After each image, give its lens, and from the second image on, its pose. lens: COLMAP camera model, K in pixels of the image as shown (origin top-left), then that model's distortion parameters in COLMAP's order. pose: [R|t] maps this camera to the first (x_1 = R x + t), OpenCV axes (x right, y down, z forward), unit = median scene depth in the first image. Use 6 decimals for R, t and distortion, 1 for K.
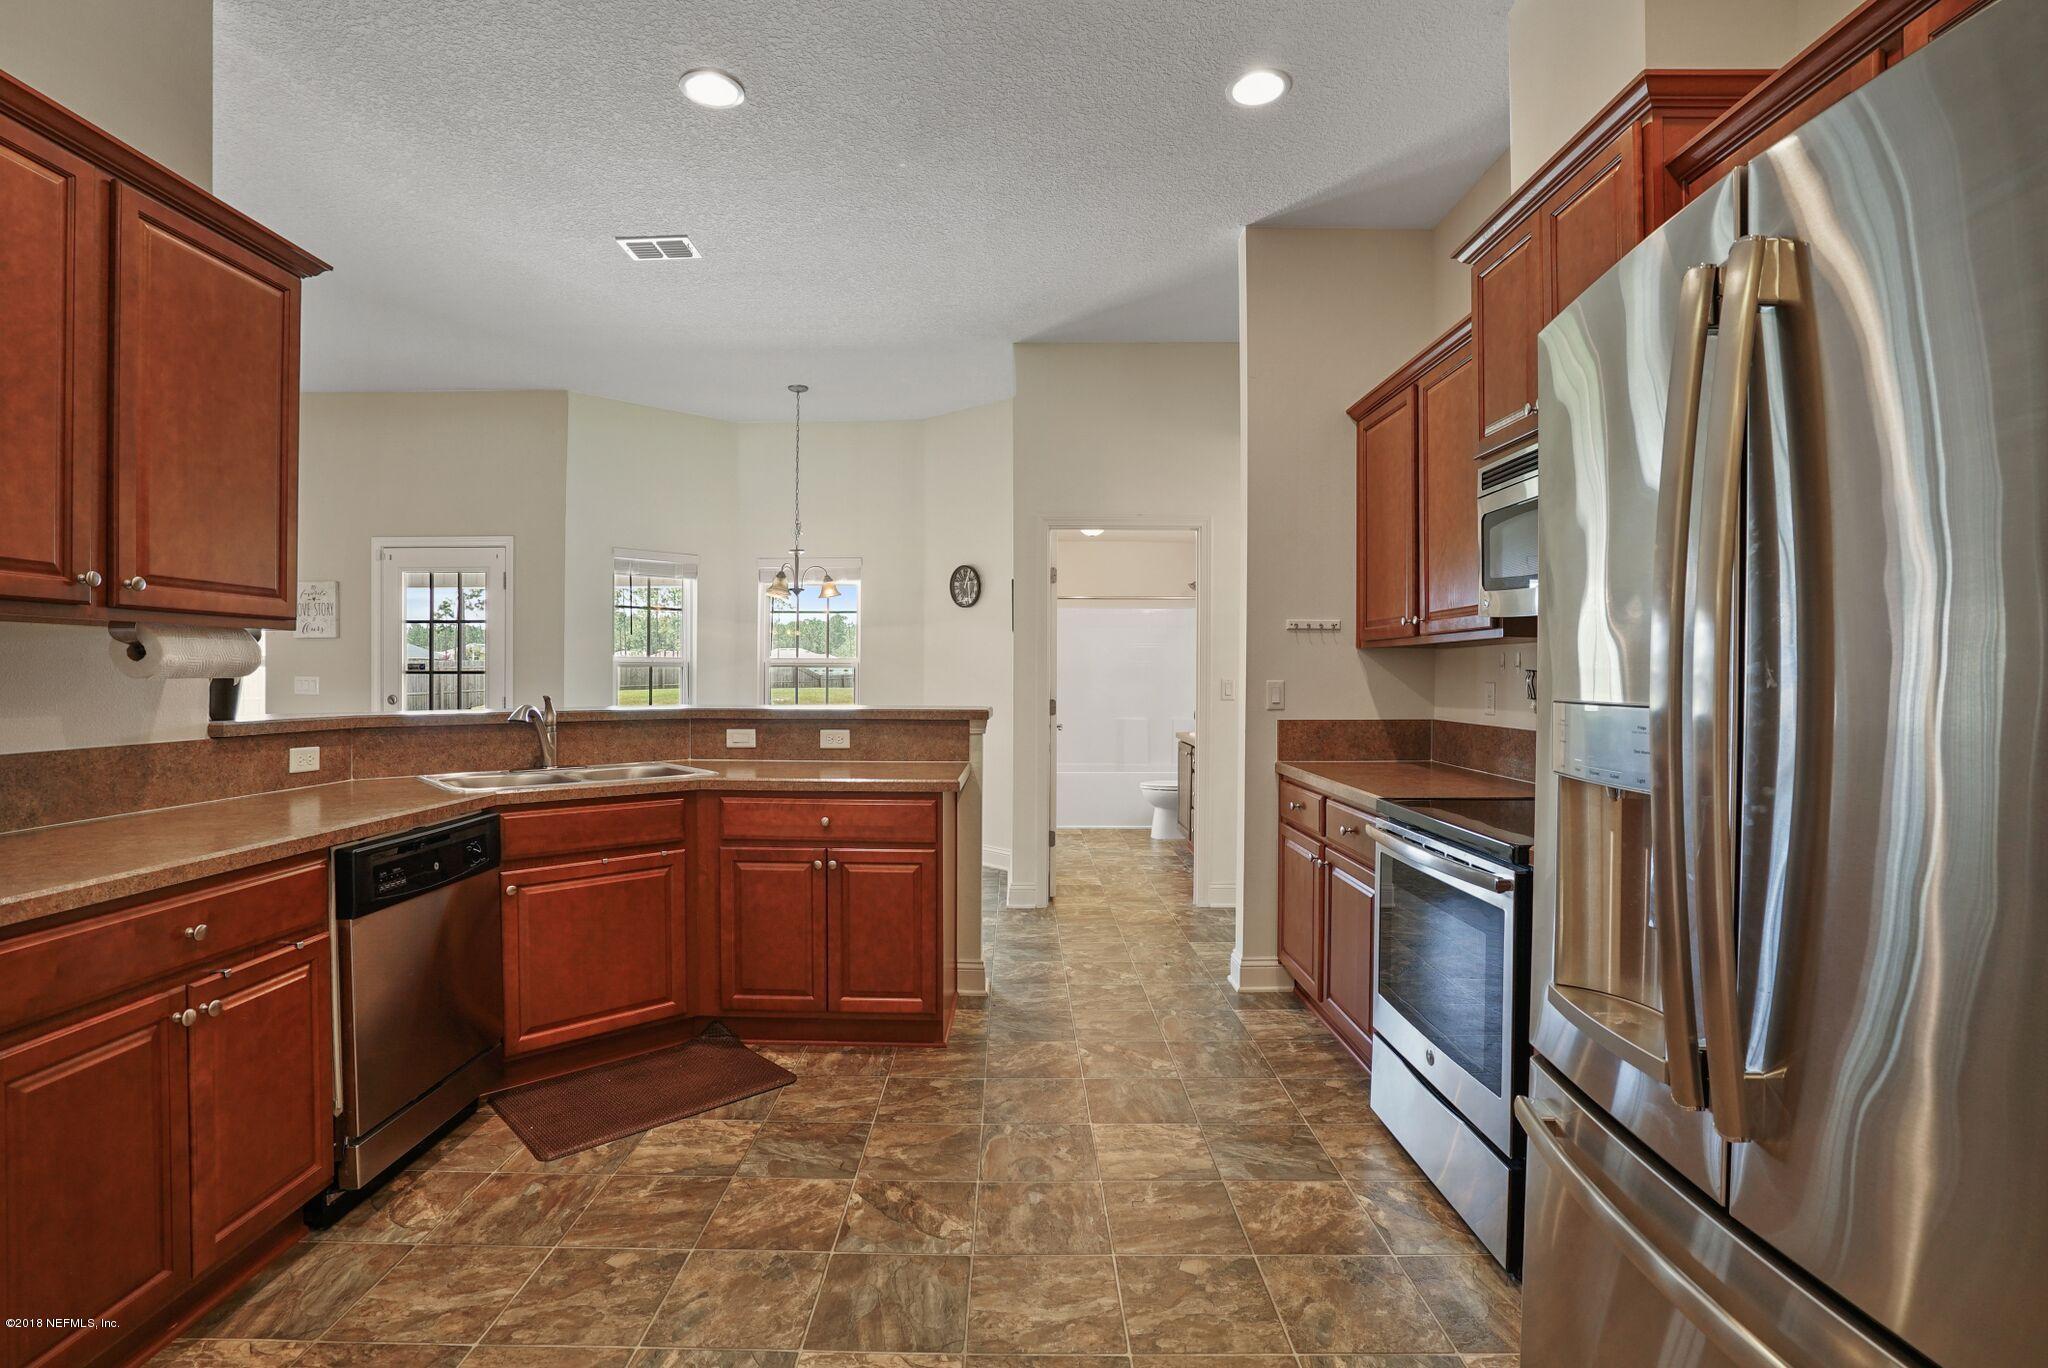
lens RADIAL K [[971.9, 0, 1021.0], [0, 971.9, 684.0], [0, 0, 1]] dist [-0.035526, 0.003387]
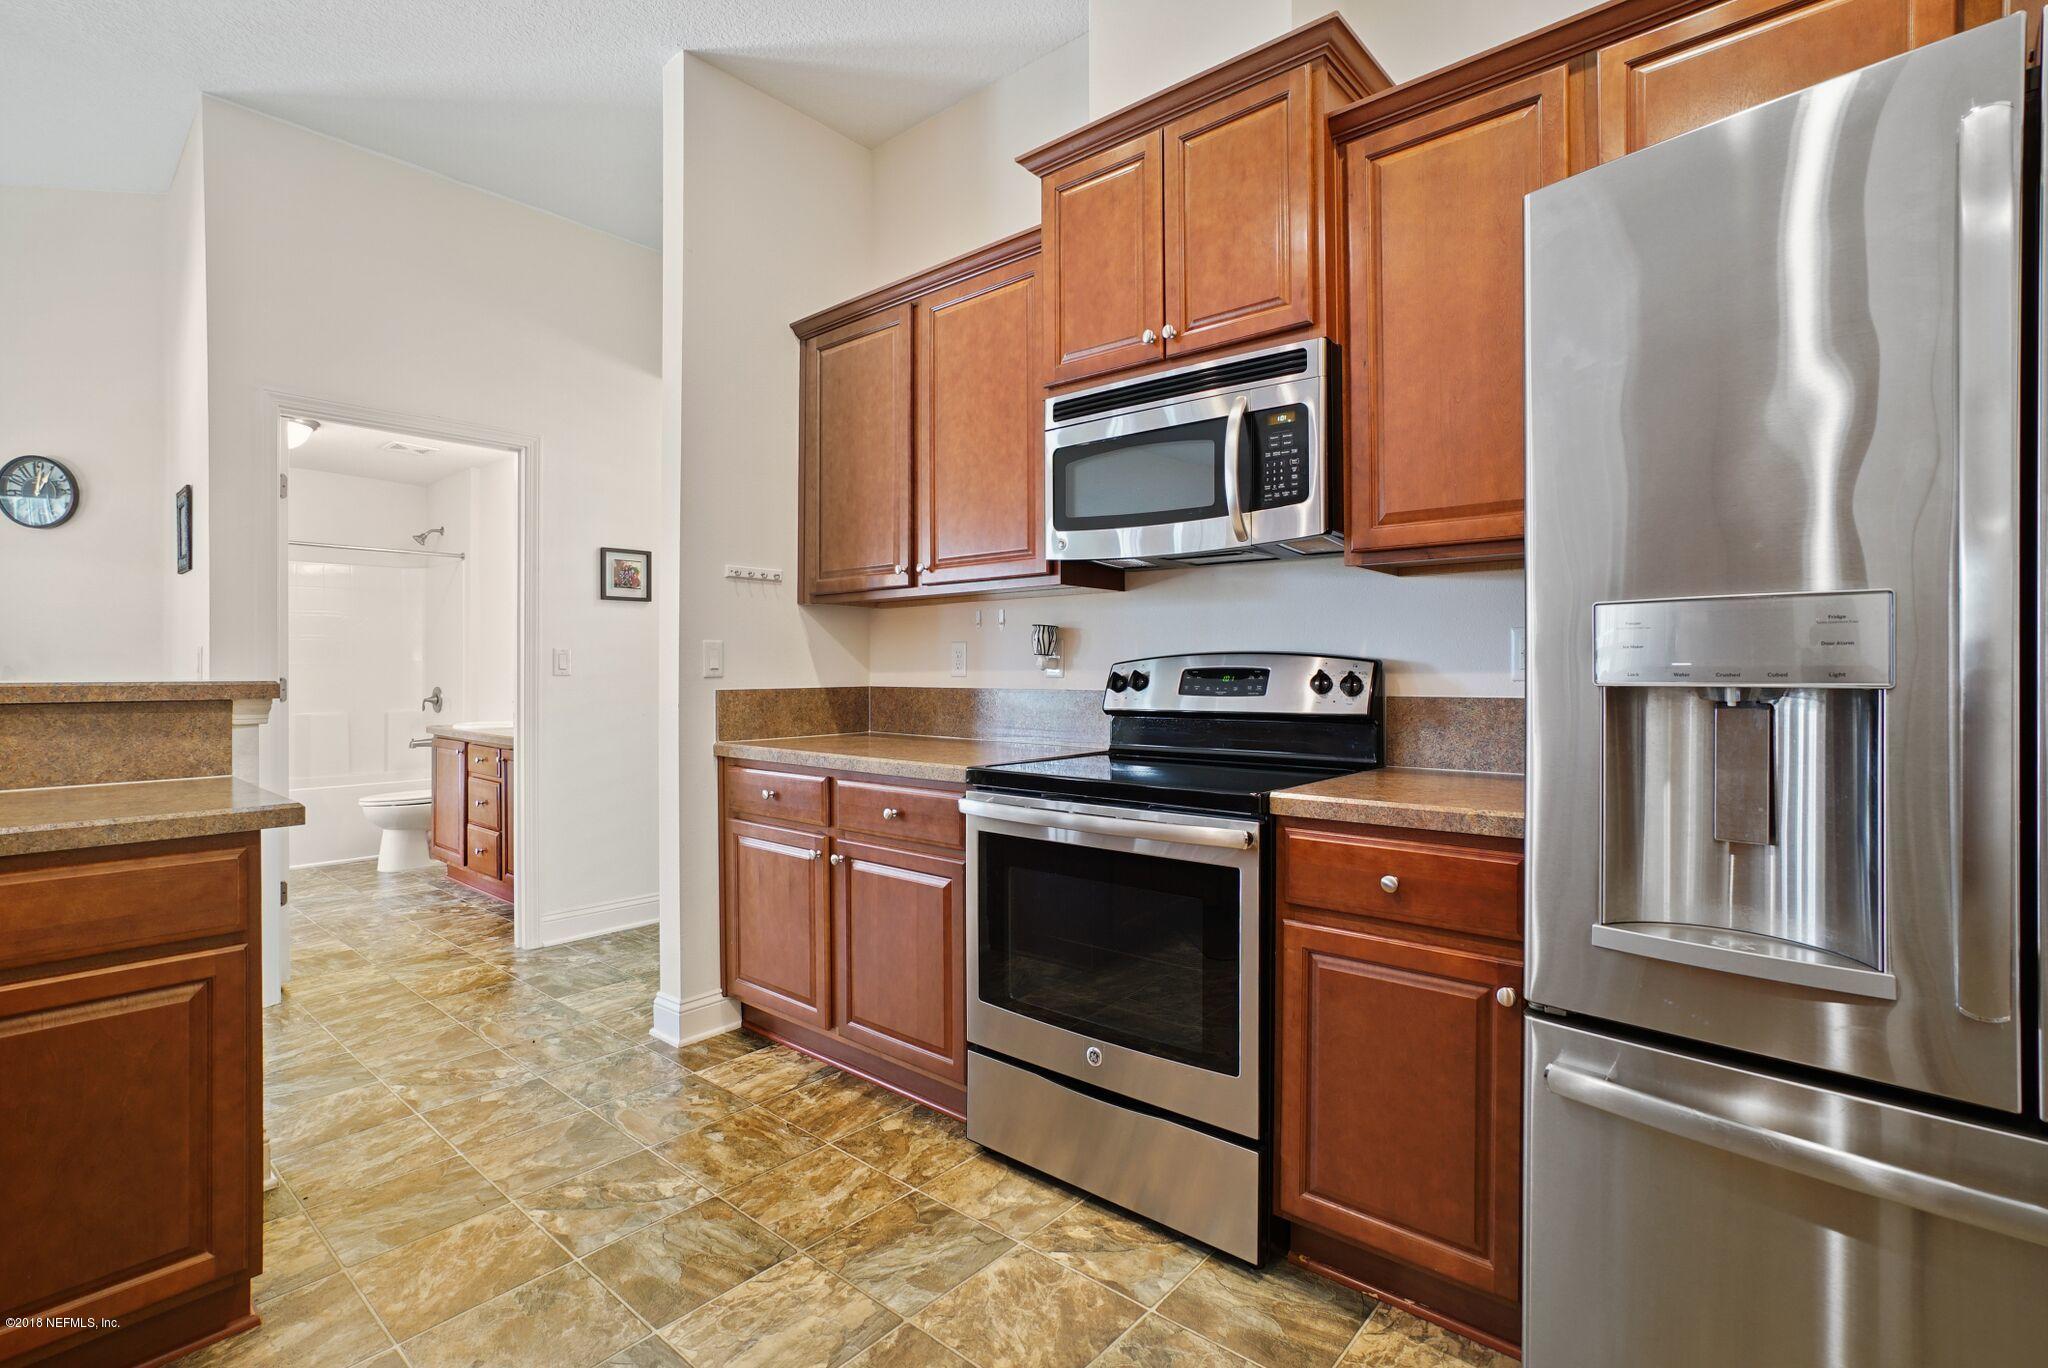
lens RADIAL K [[950.3, 0, 1016.5], [0, 950.3, 674.3], [0, 0, 1]] dist [-0.015167, 0.003965]
pose [[0.655289, -0.007888, 0.755337, -0.165693], [0.012723, 0.999919, -0.000595, 0.028594], [-0.755271, 0.010000, 0.655336, 0.310965]]
